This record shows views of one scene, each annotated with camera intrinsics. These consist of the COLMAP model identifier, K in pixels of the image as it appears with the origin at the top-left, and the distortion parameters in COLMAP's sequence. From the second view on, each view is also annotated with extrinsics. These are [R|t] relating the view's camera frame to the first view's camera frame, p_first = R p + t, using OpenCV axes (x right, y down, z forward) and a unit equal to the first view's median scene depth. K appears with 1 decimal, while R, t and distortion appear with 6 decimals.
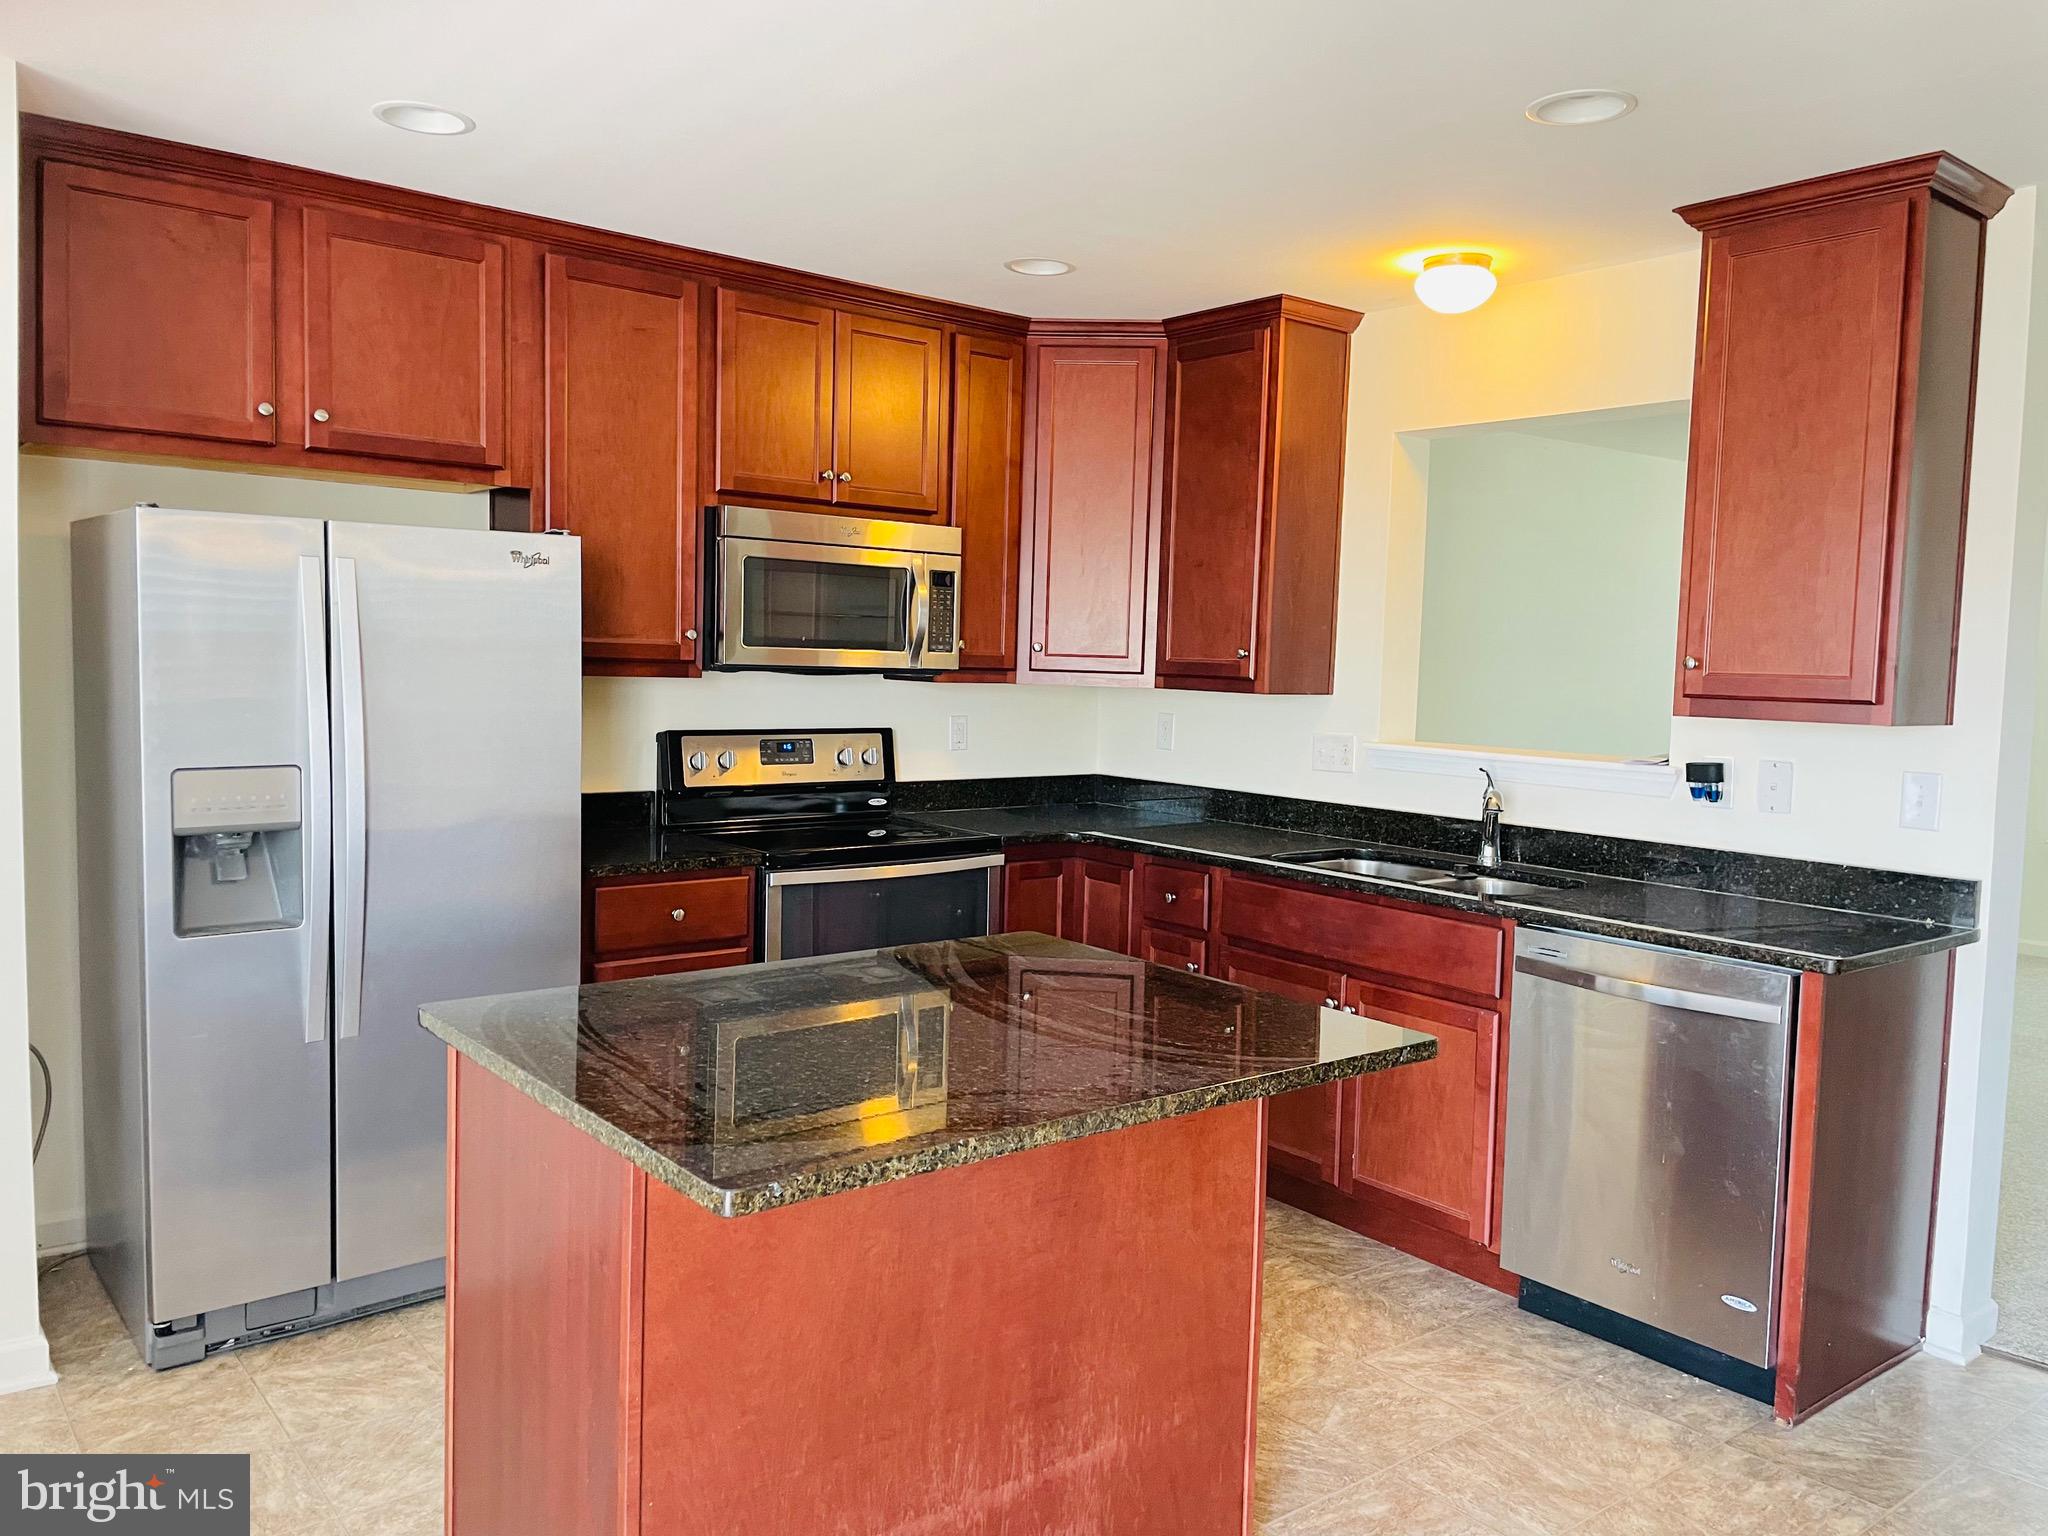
lens RADIAL K [[1576.5, 0, 1024.0], [0, 1576.5, 768.0], [0, 0, 1]] dist [0.085831, -0.100790]
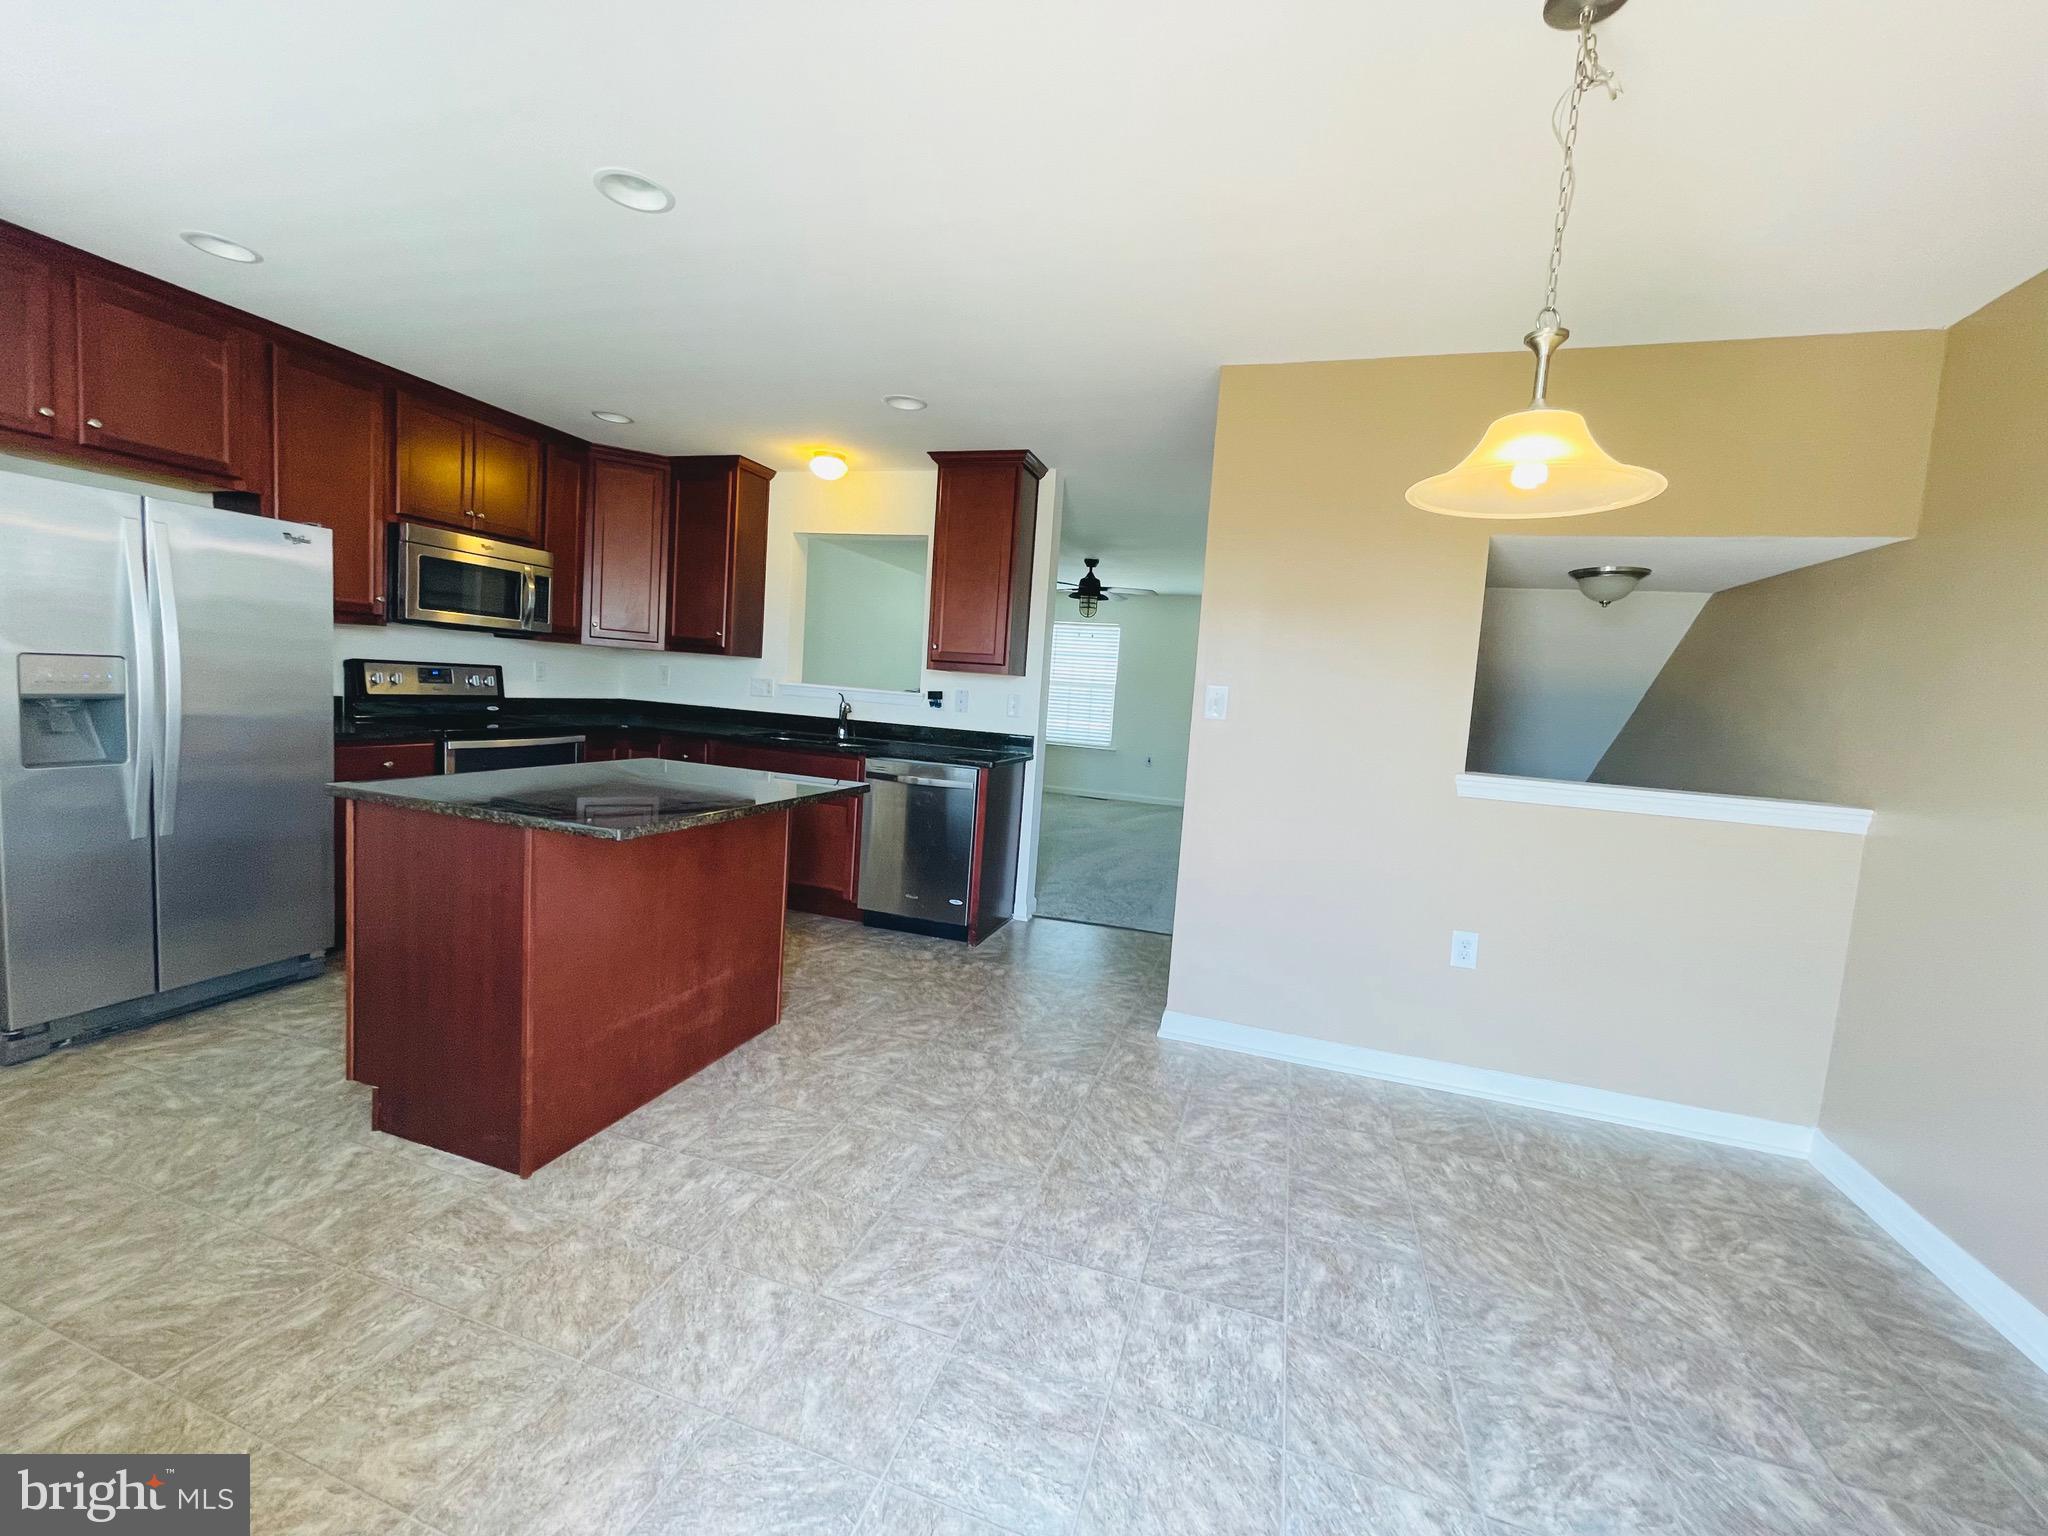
lens RADIAL K [[849.0, 0, 1026.3], [0, 849.0, 772.3], [0, 0, 1]] dist [-0.001669, -0.000182]
pose [[0.835642, -0.021584, 0.548850, -0.144188], [-0.008634, 0.998588, 0.052415, 0.046776], [-0.549207, -0.048539, 0.834276, -0.121969]]
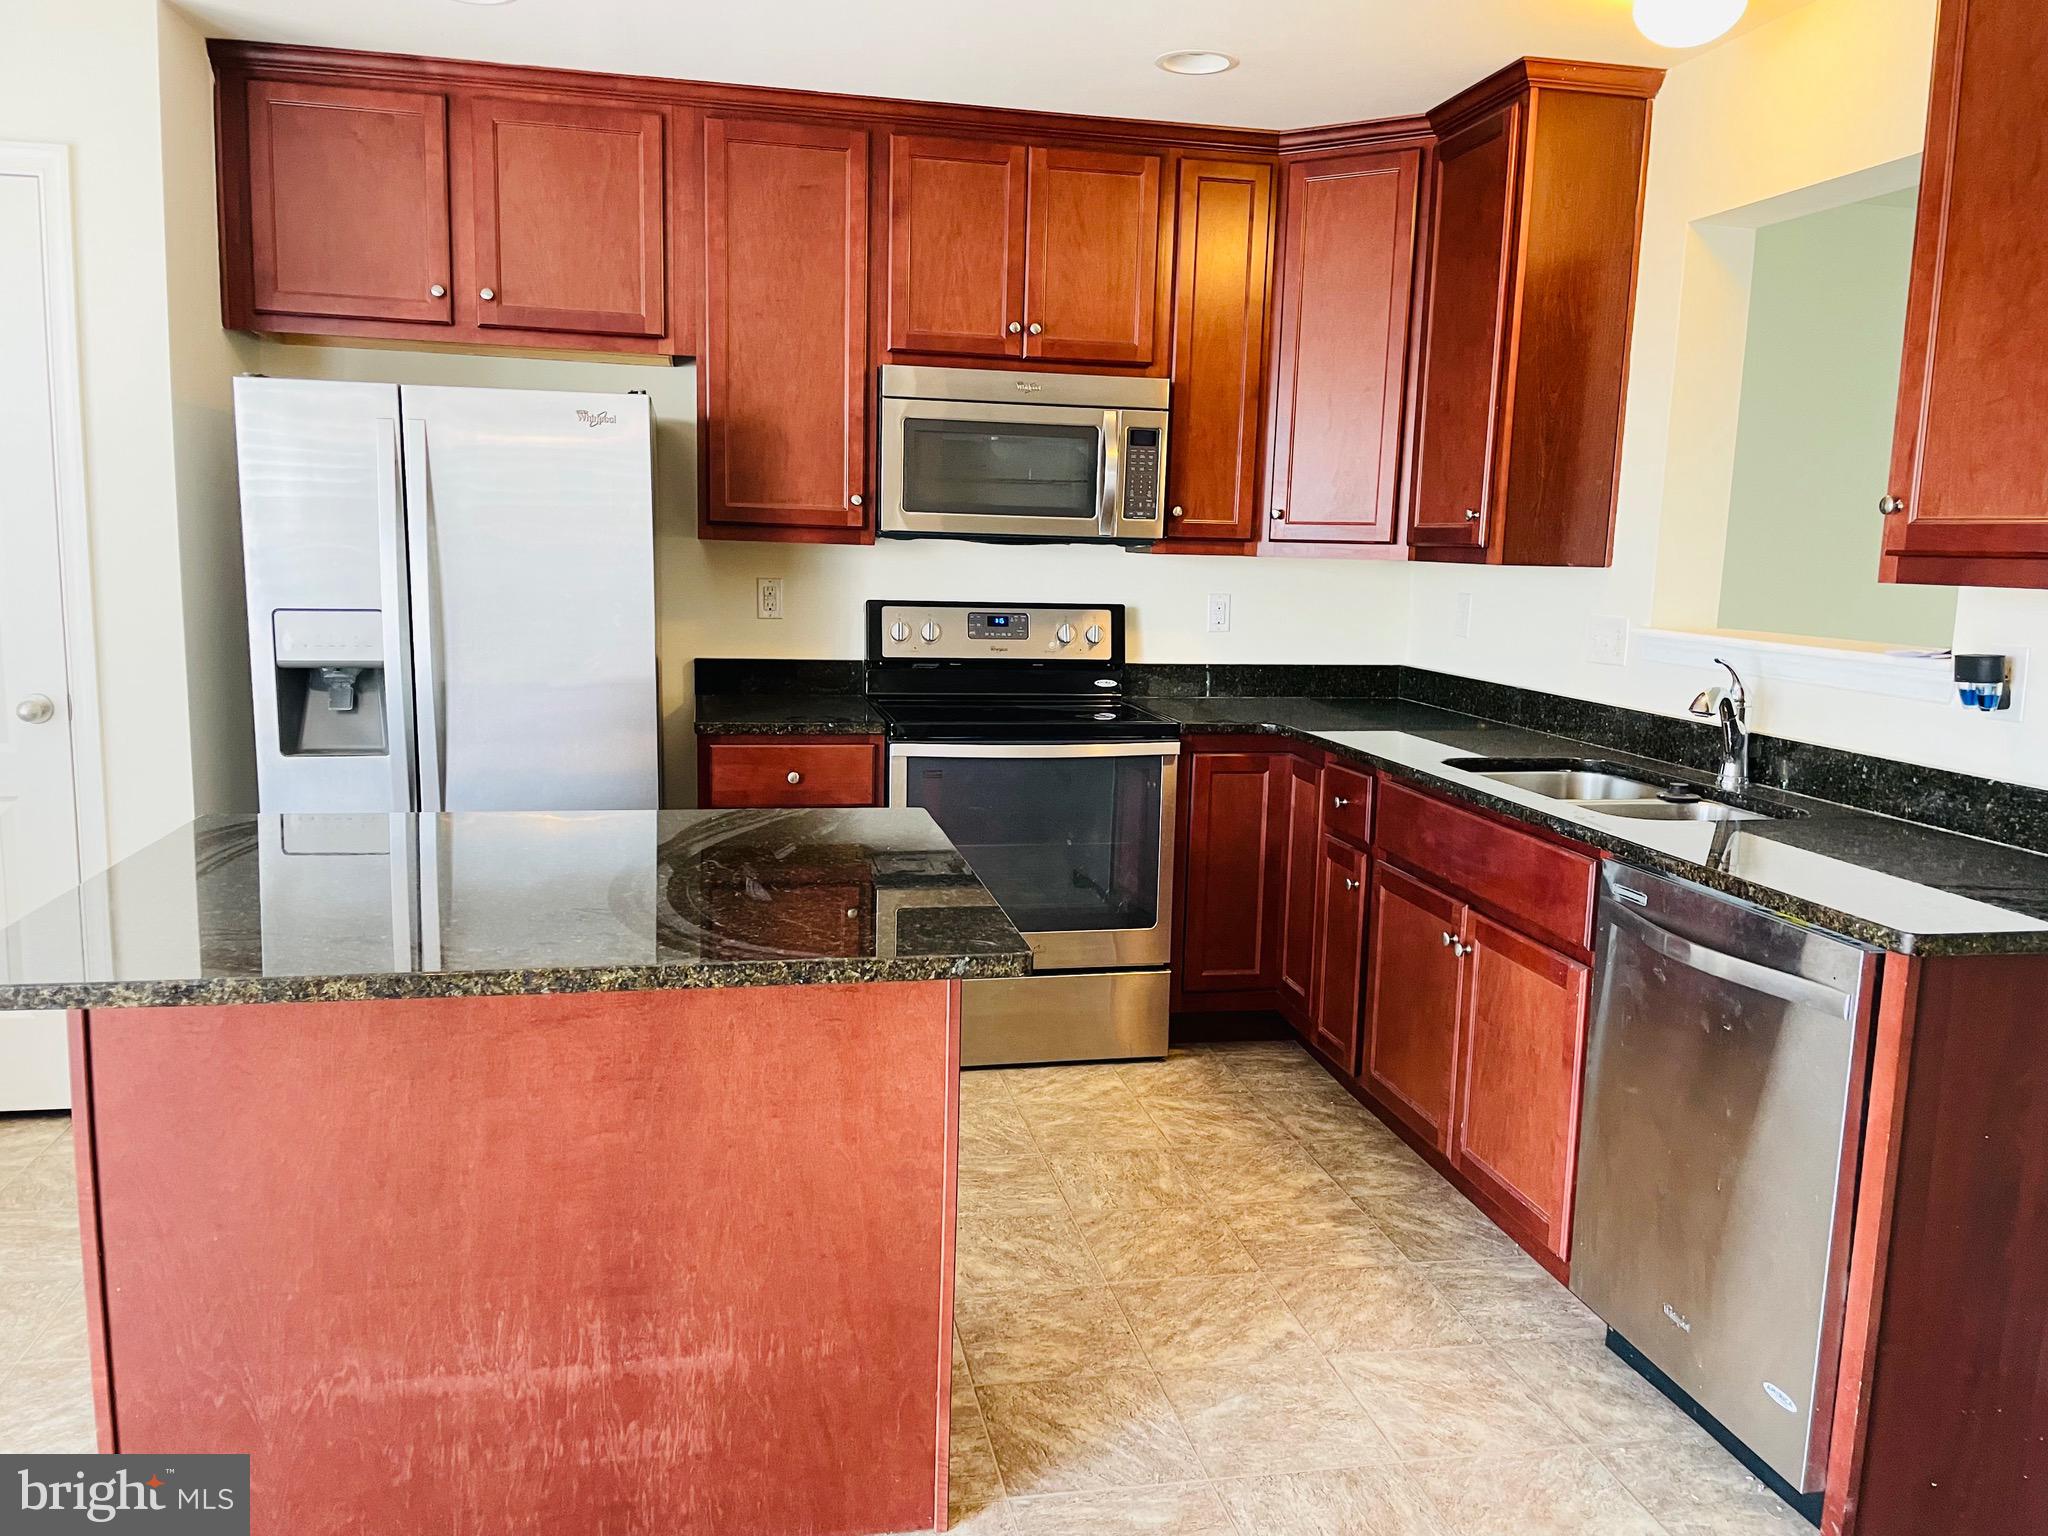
lens RADIAL K [[1558.7, 0, 981.5], [0, 1558.7, 776.0], [0, 0, 1]] dist [0.076831, -0.086954]
pose [[0.886849, 0.066483, -0.457251, 0.336847], [-0.037112, 0.996646, 0.072930, 0.014359], [0.460566, -0.047708, 0.886342, 0.170412]]
